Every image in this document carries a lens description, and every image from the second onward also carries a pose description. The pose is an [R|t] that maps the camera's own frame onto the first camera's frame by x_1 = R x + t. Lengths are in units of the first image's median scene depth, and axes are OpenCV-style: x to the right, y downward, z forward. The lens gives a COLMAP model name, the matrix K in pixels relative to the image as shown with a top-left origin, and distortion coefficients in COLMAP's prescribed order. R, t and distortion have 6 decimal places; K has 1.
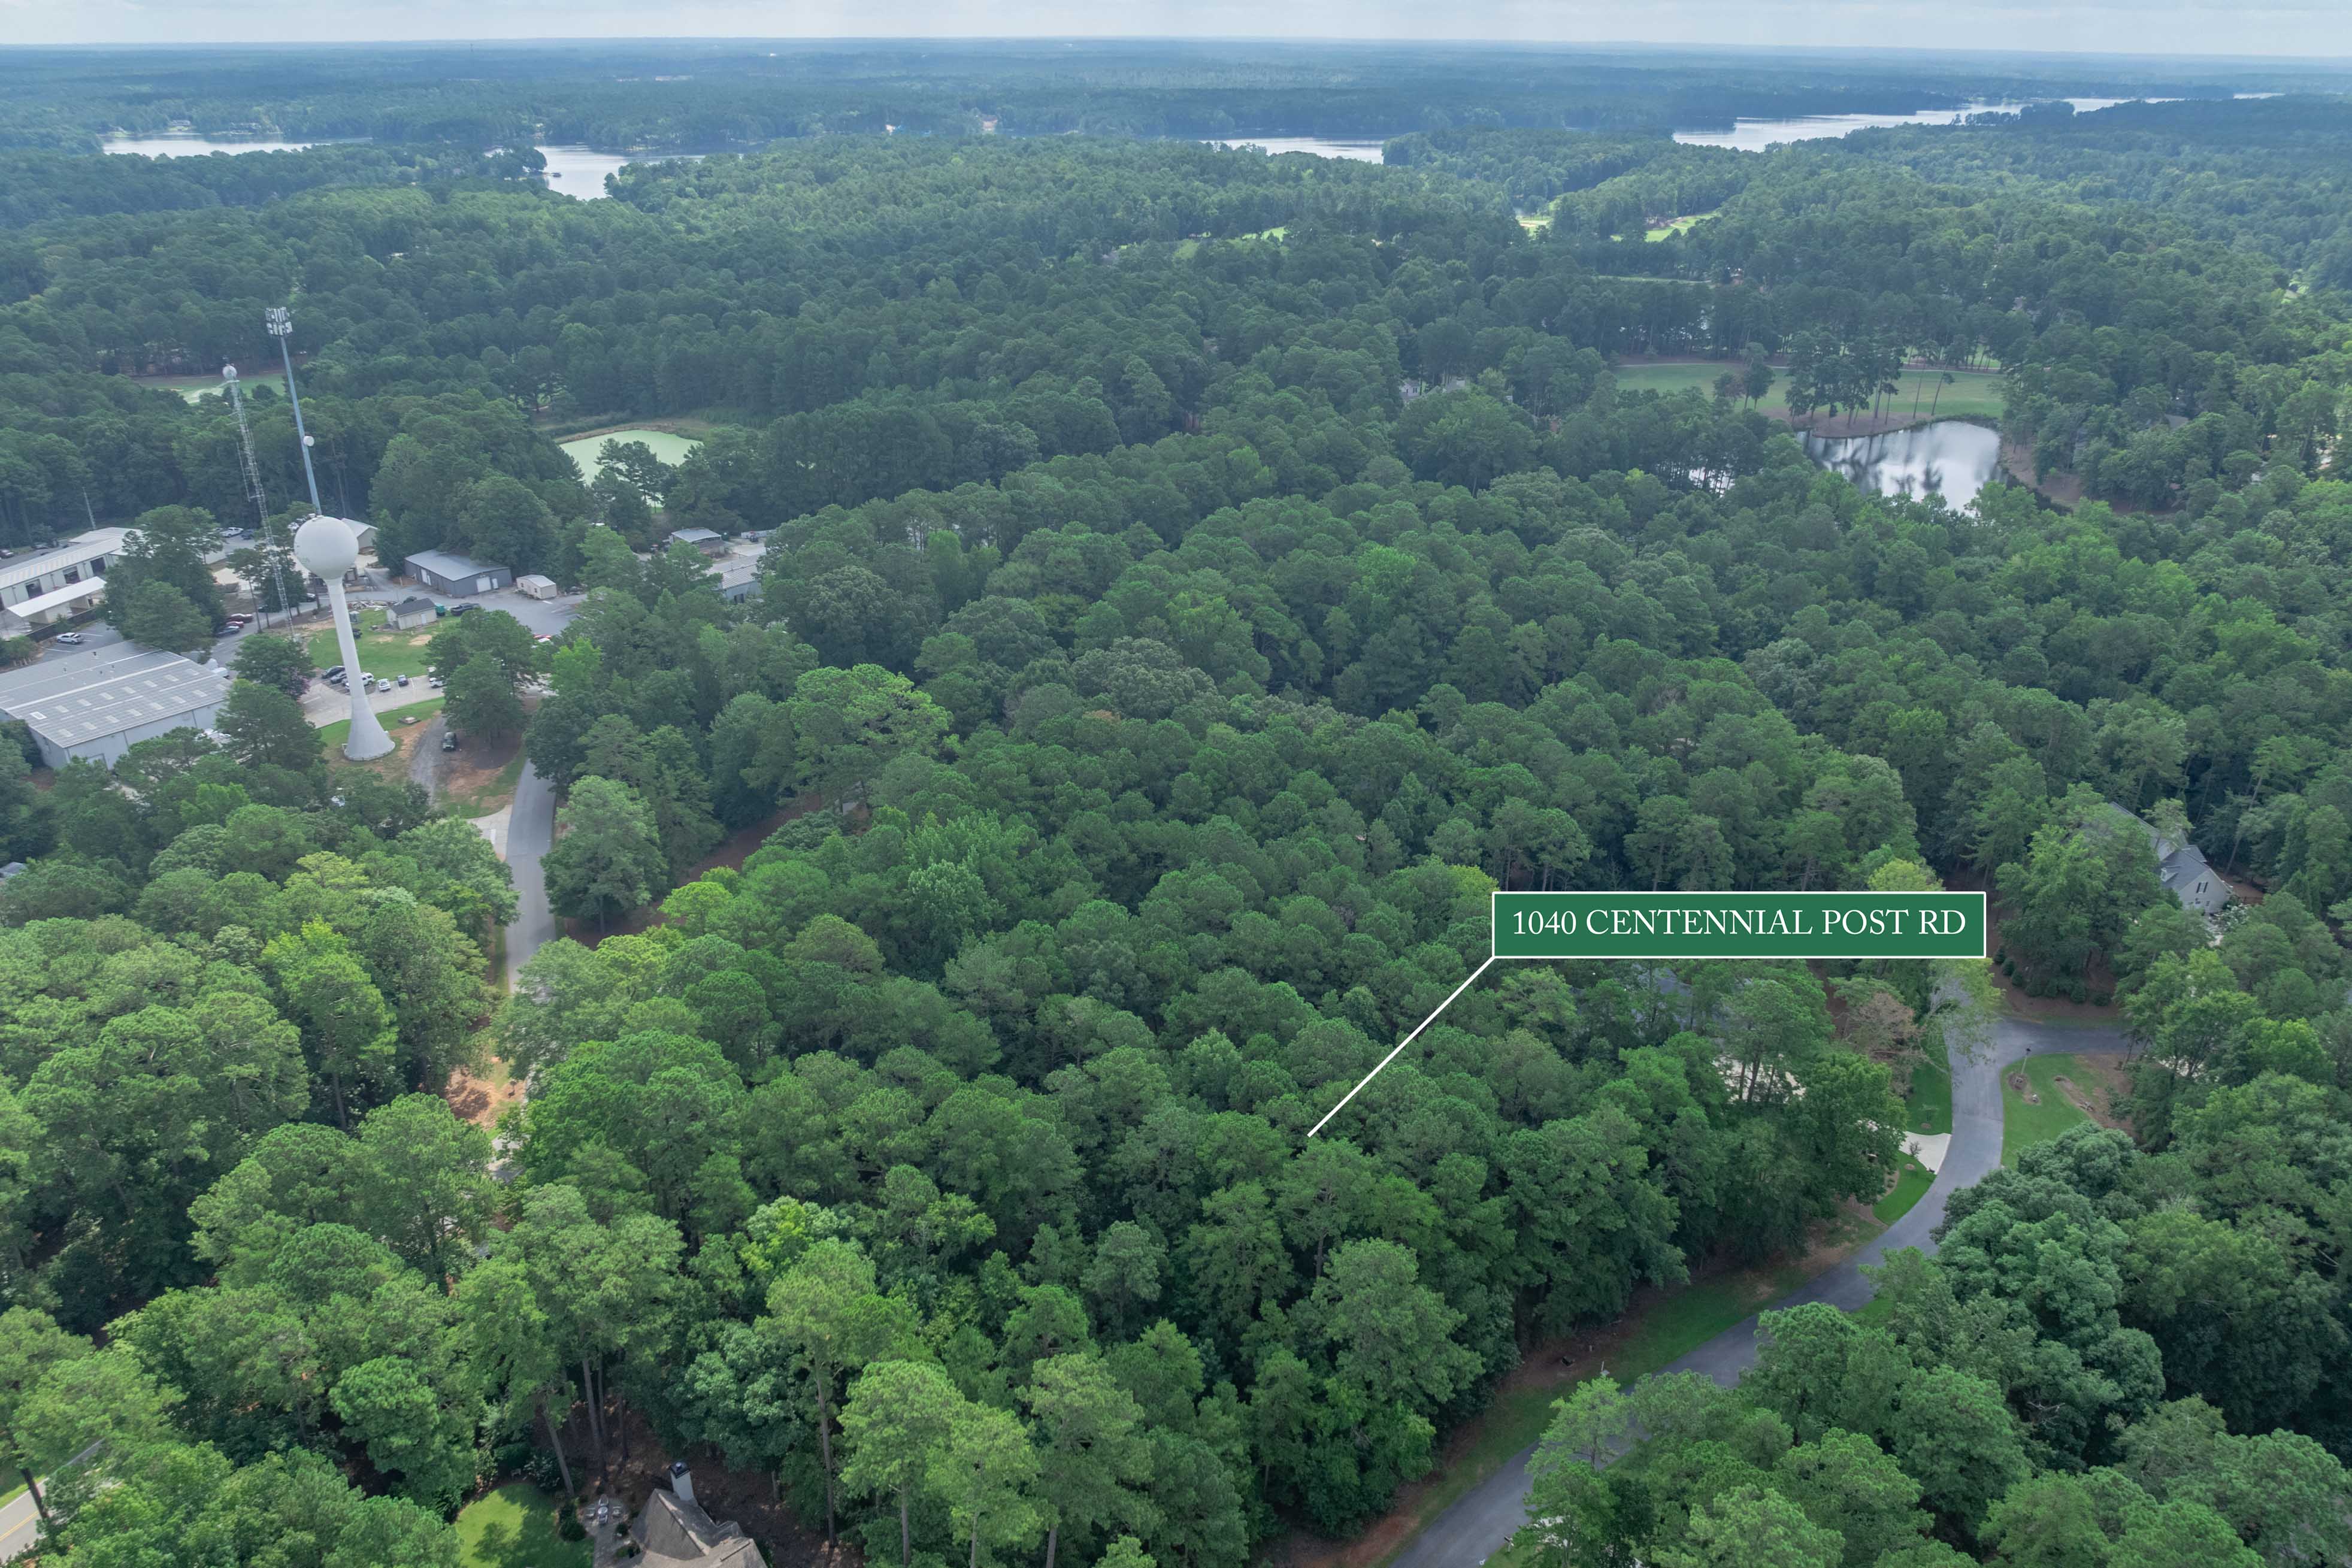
lens RADIAL K [[1665.5, 0, 1178.8], [0, 1665.5, 775.3], [0, 0, 1]] dist [-0.047899, 0.023934]
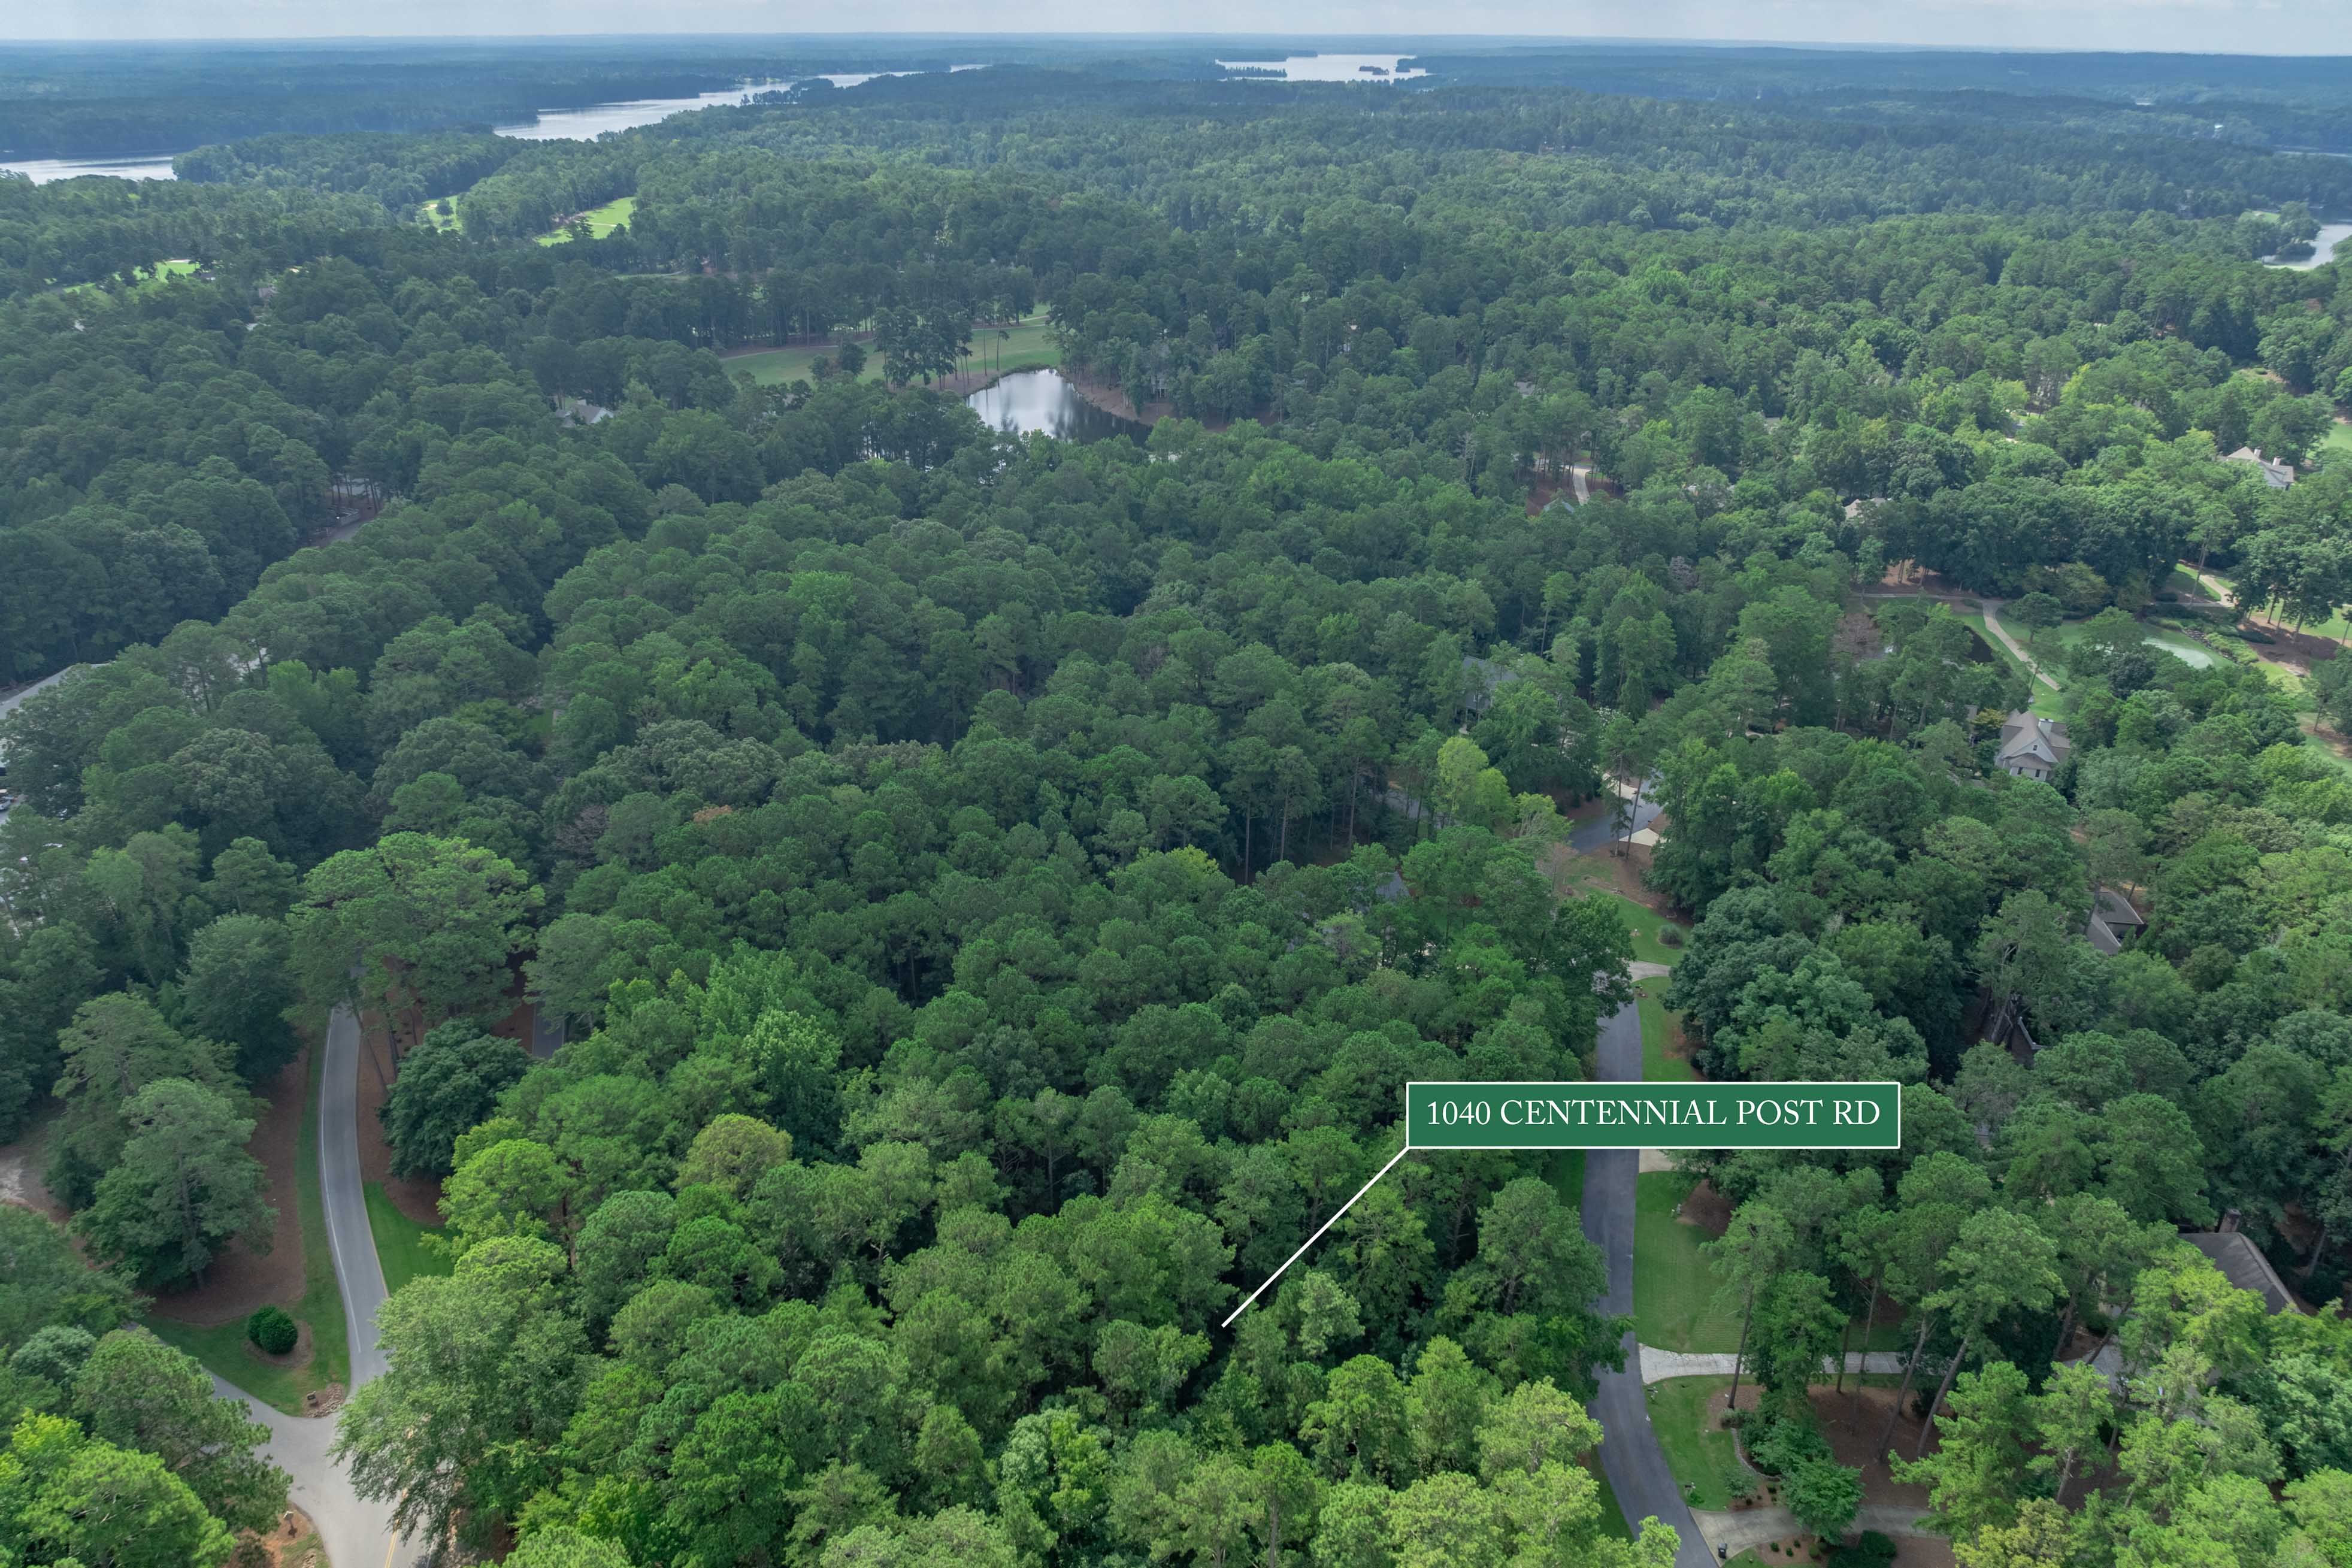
lens RADIAL K [[1688.5, 0, 1176.0], [0, 1688.5, 784.0], [0, 0, 1]] dist [-0.046222, 0.002443]
pose [[0.776998, -0.262499, 0.572161, -0.154540], [0.258932, 0.961731, 0.089597, -0.029213], [-0.573784, 0.078534, 0.815233, 0.063631]]
